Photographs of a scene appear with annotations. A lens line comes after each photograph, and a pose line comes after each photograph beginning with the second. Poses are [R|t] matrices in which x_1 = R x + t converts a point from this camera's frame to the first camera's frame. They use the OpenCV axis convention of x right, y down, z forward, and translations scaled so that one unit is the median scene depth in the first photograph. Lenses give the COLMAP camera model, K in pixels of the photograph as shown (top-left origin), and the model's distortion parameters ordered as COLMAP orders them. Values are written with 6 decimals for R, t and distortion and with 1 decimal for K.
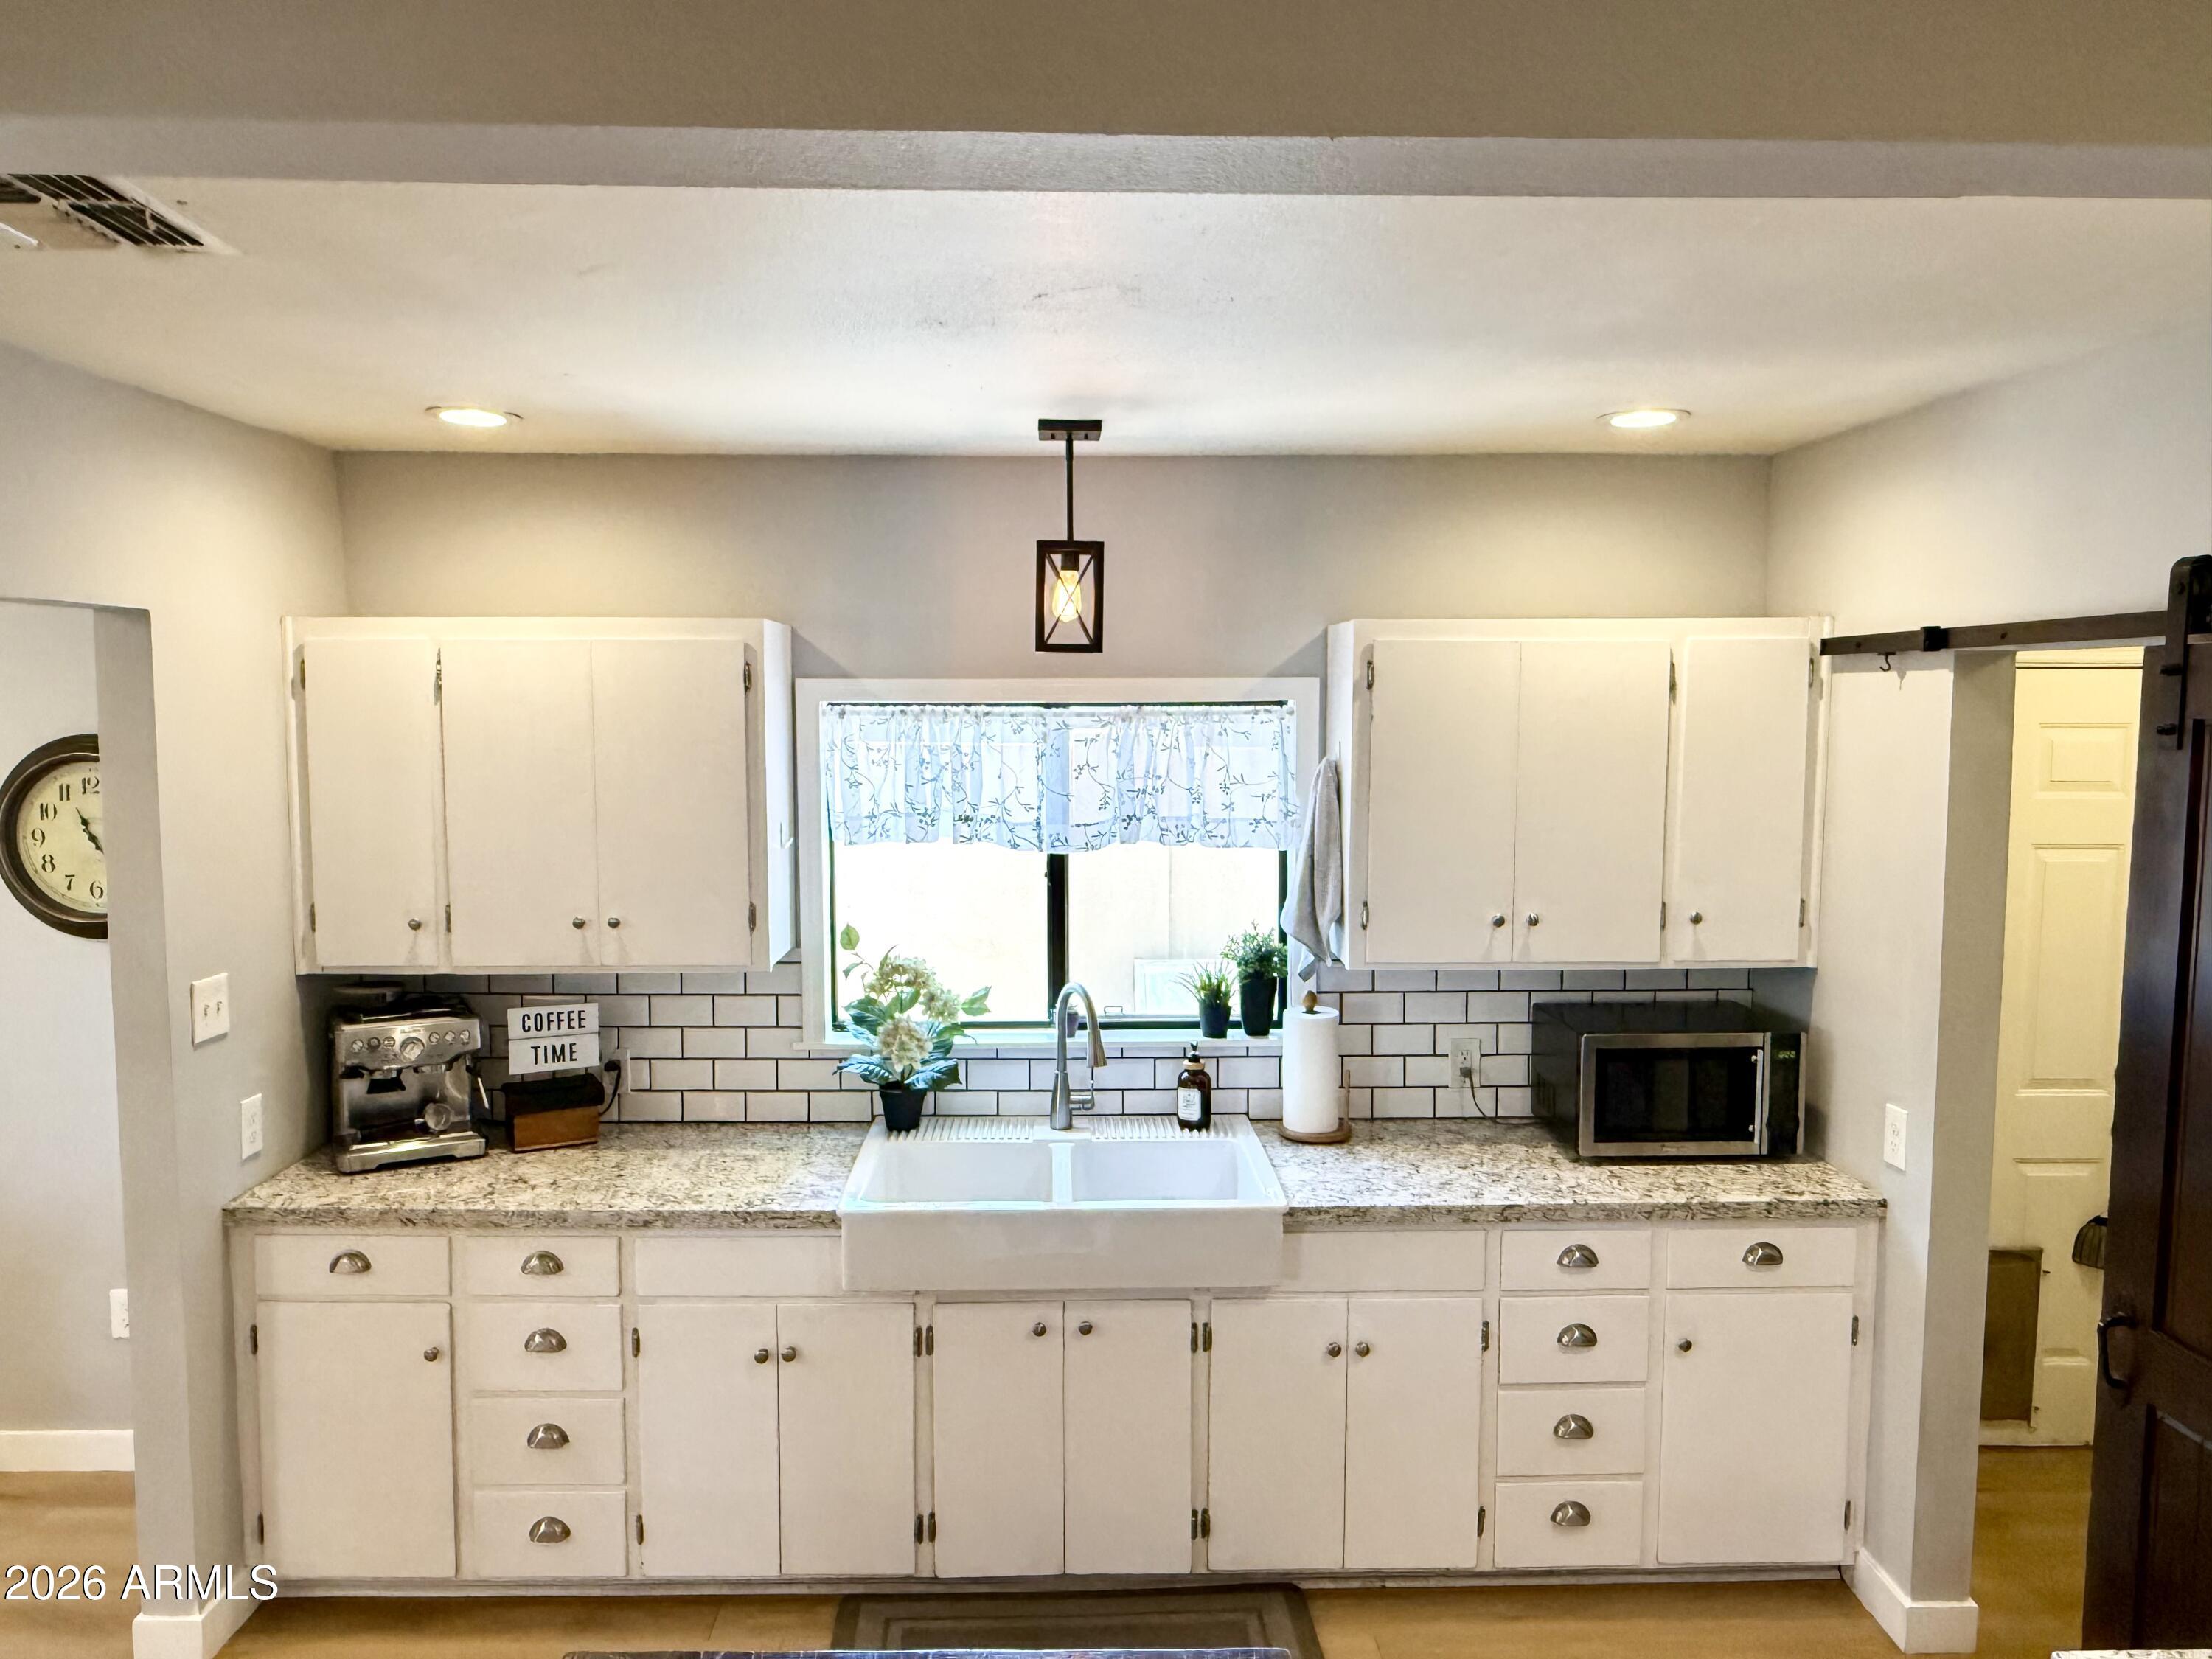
lens RADIAL K [[1485.5, 0, 1087.4], [0, 1485.5, 847.0], [0, 0, 1]] dist [0.001032, 0.000535]
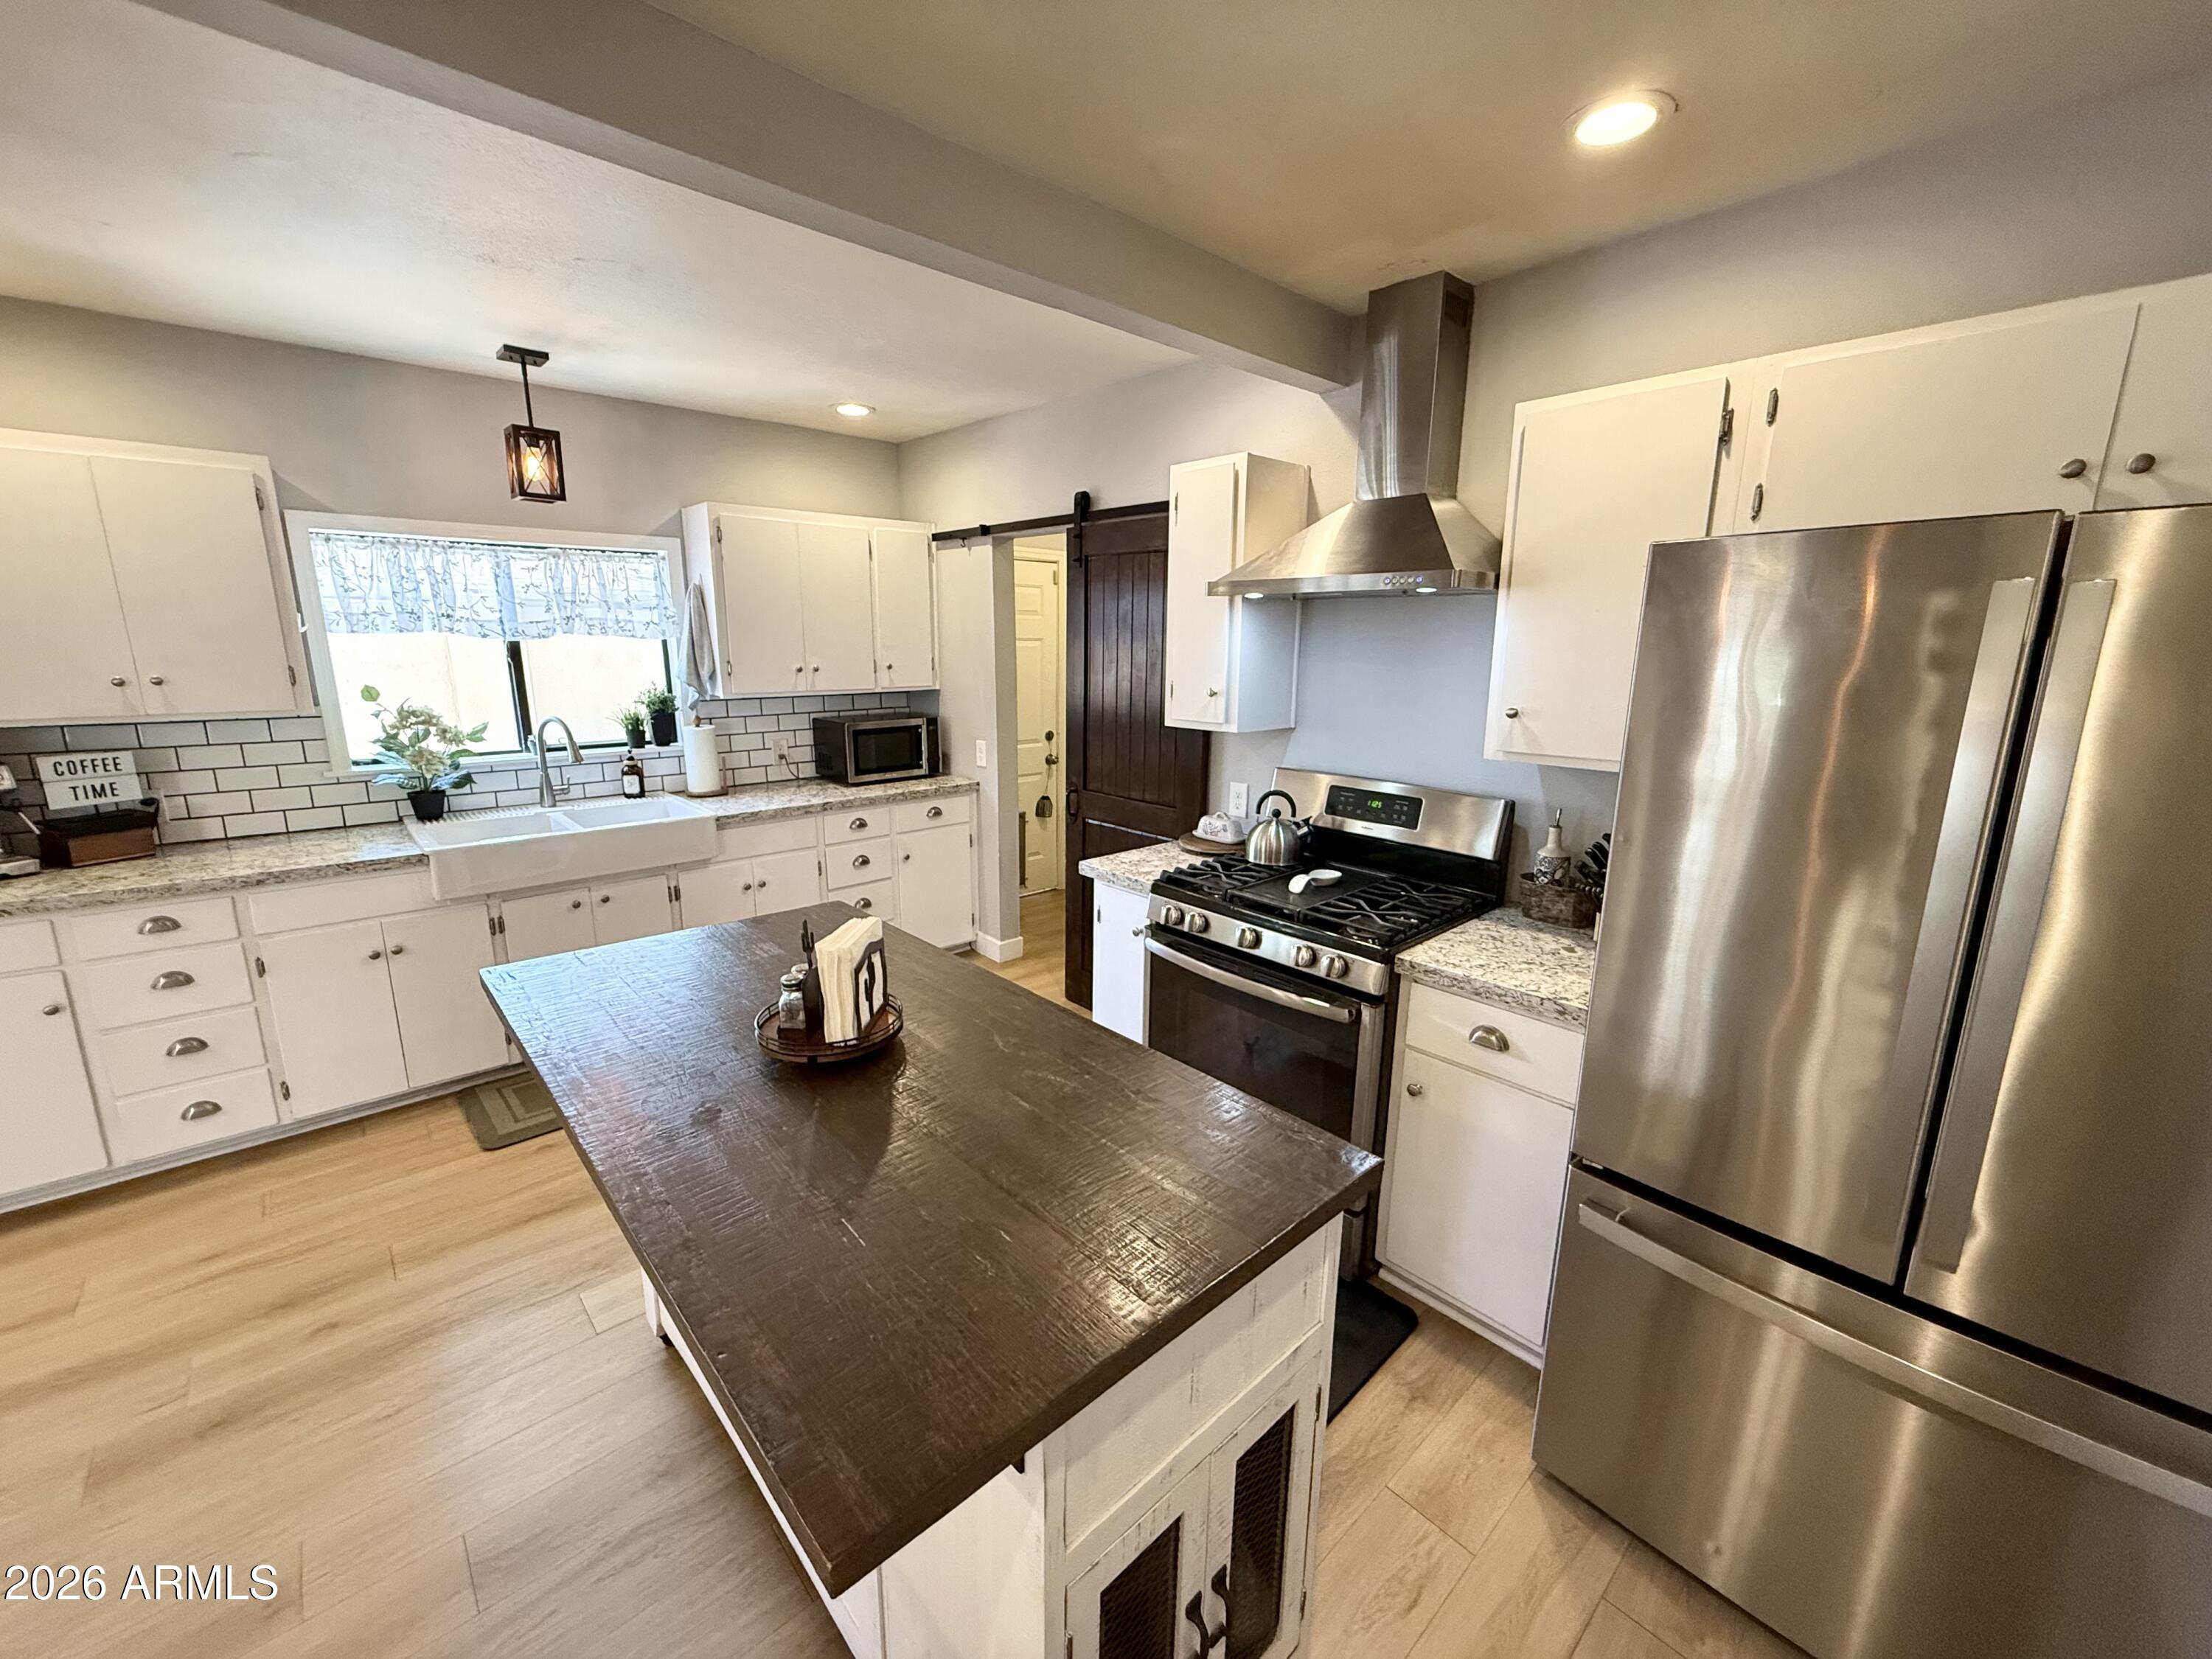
lens RADIAL K [[874.3, 0, 1090.5], [0, 874.3, 829.6], [0, 0, 1]] dist [0.000813, -0.000195]
pose [[0.757787, -0.134896, 0.638406, -0.197242], [0.051092, 0.987660, 0.148048, 0.105916], [-0.650499, -0.079571, 0.755328, -0.143623]]
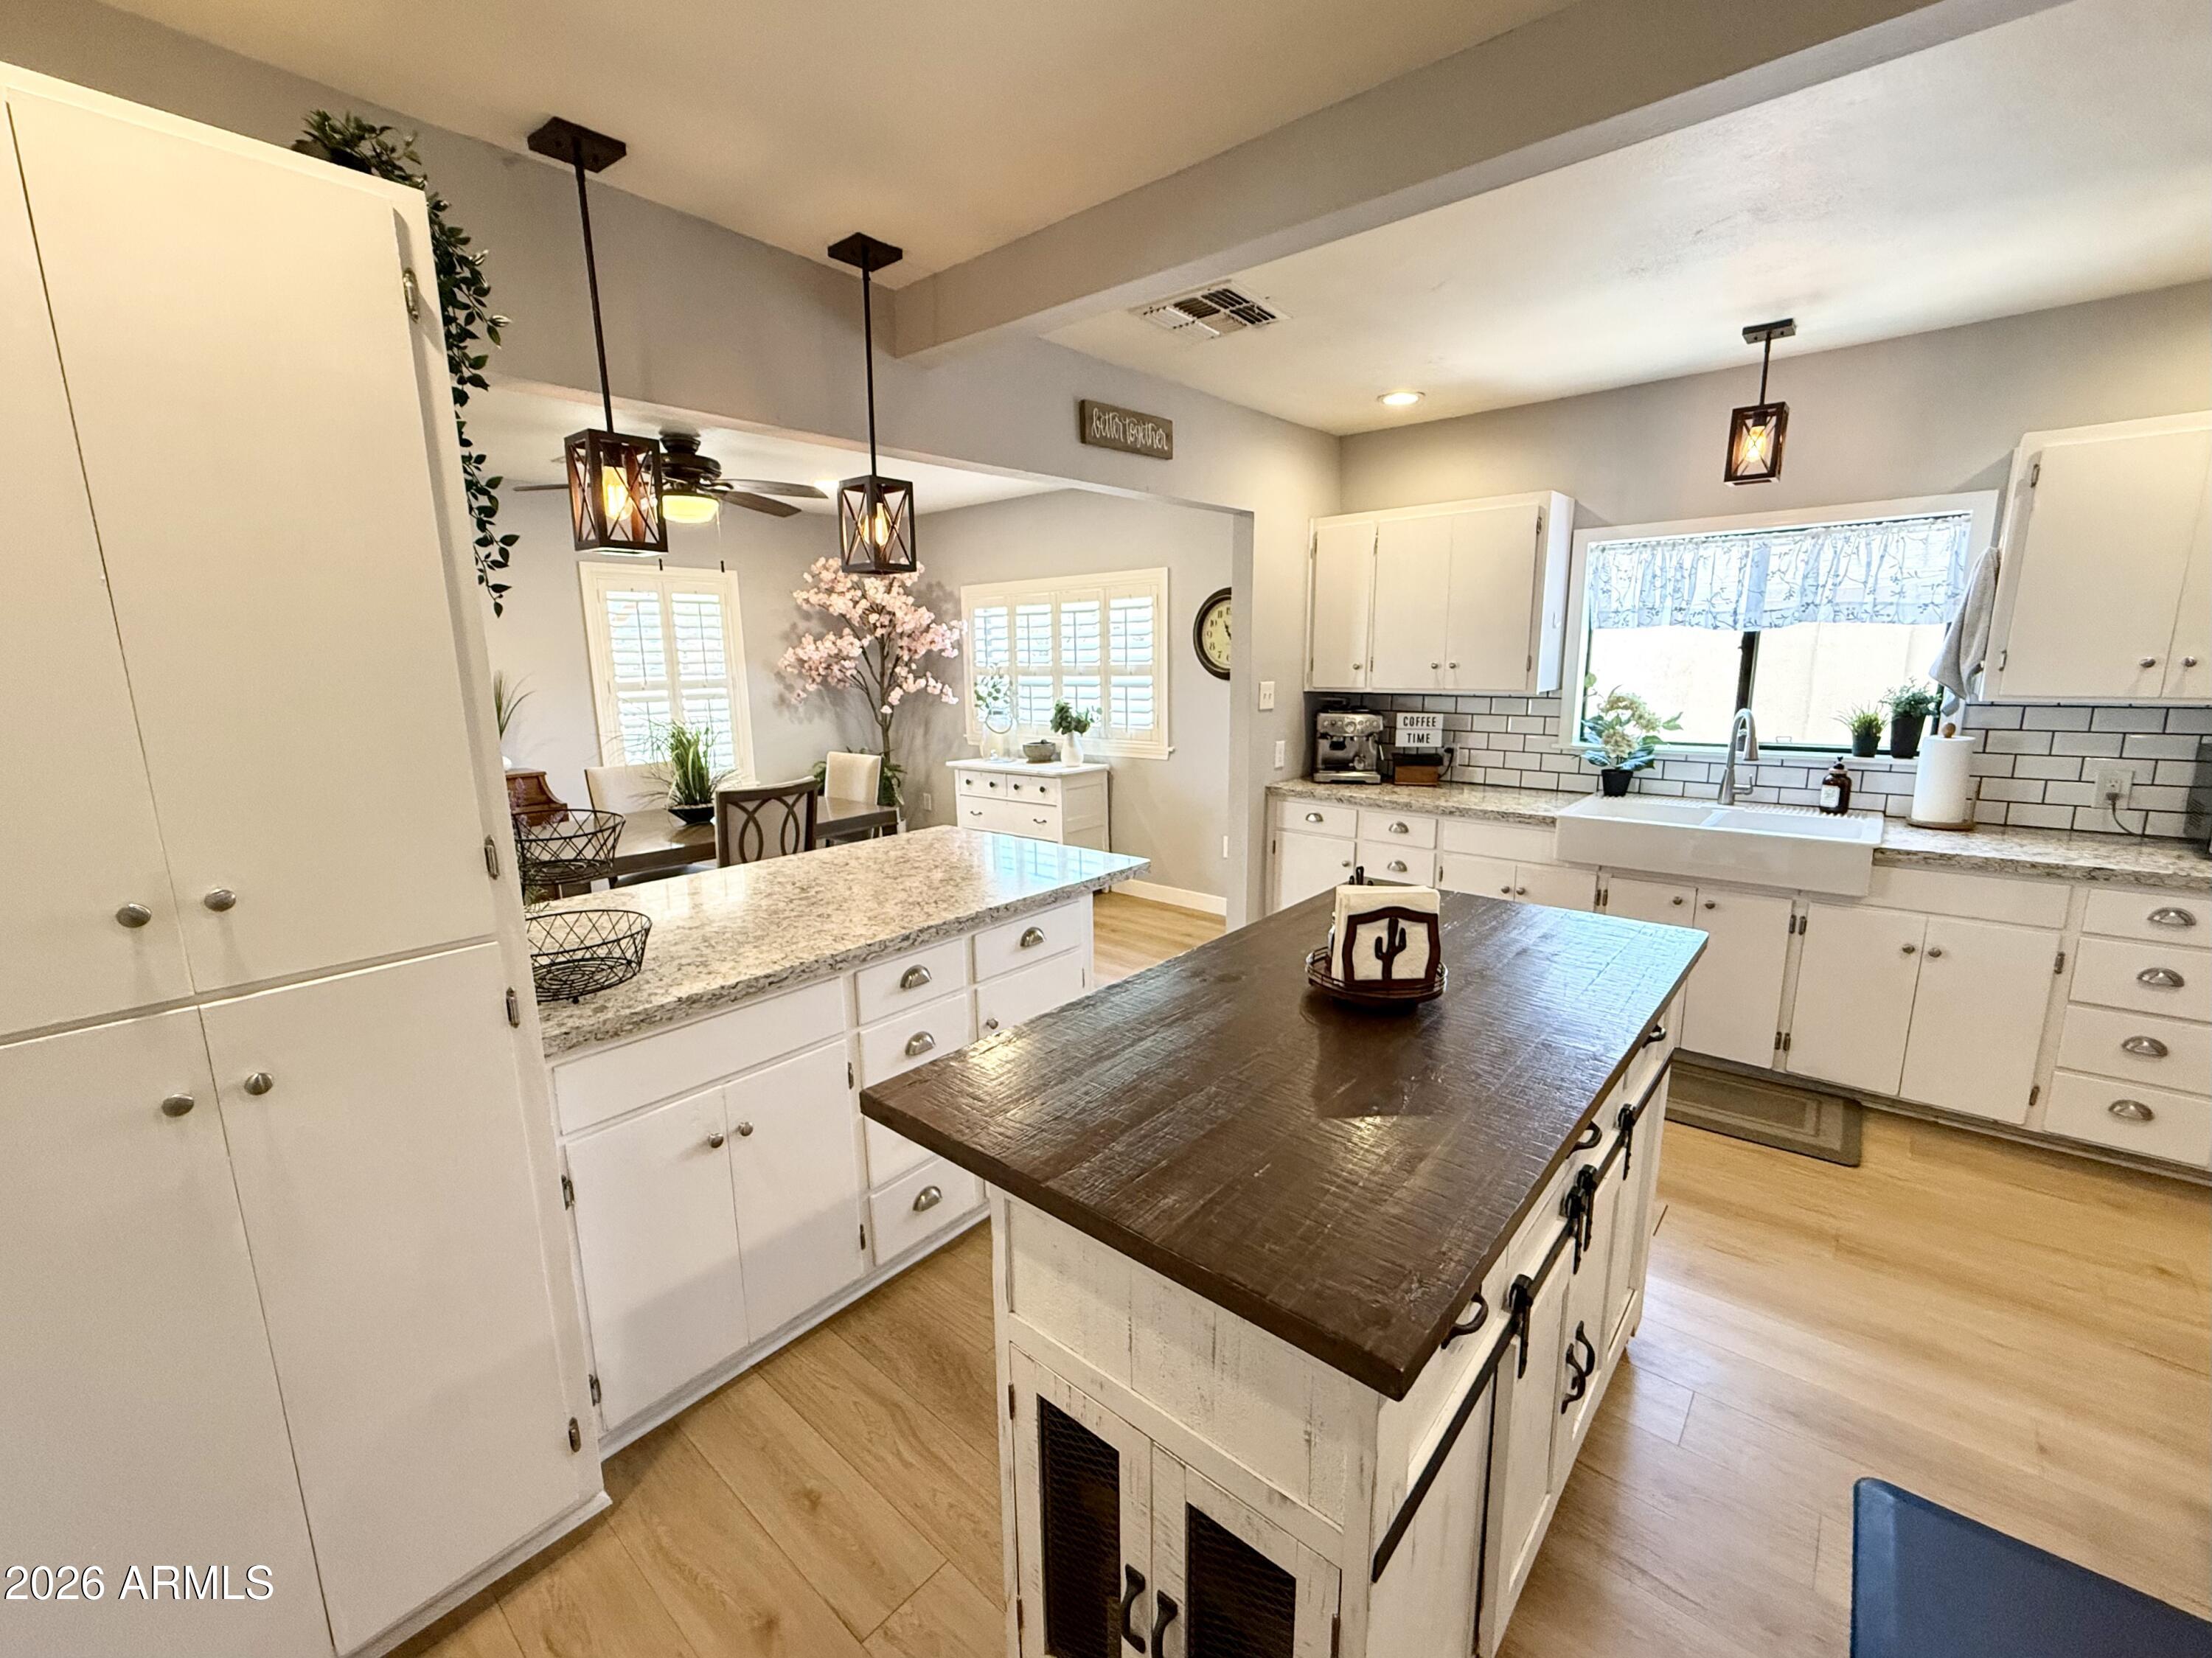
lens RADIAL K [[907.3, 0, 1106.0], [0, 907.3, 829.0], [0, 0, 1]] dist [0.001845, -0.000257]
pose [[0.744153, 0.114568, -0.658111, 0.139504], [-0.042094, 0.991267, 0.124970, 0.128528], [0.666682, -0.065294, 0.742477, -0.176278]]
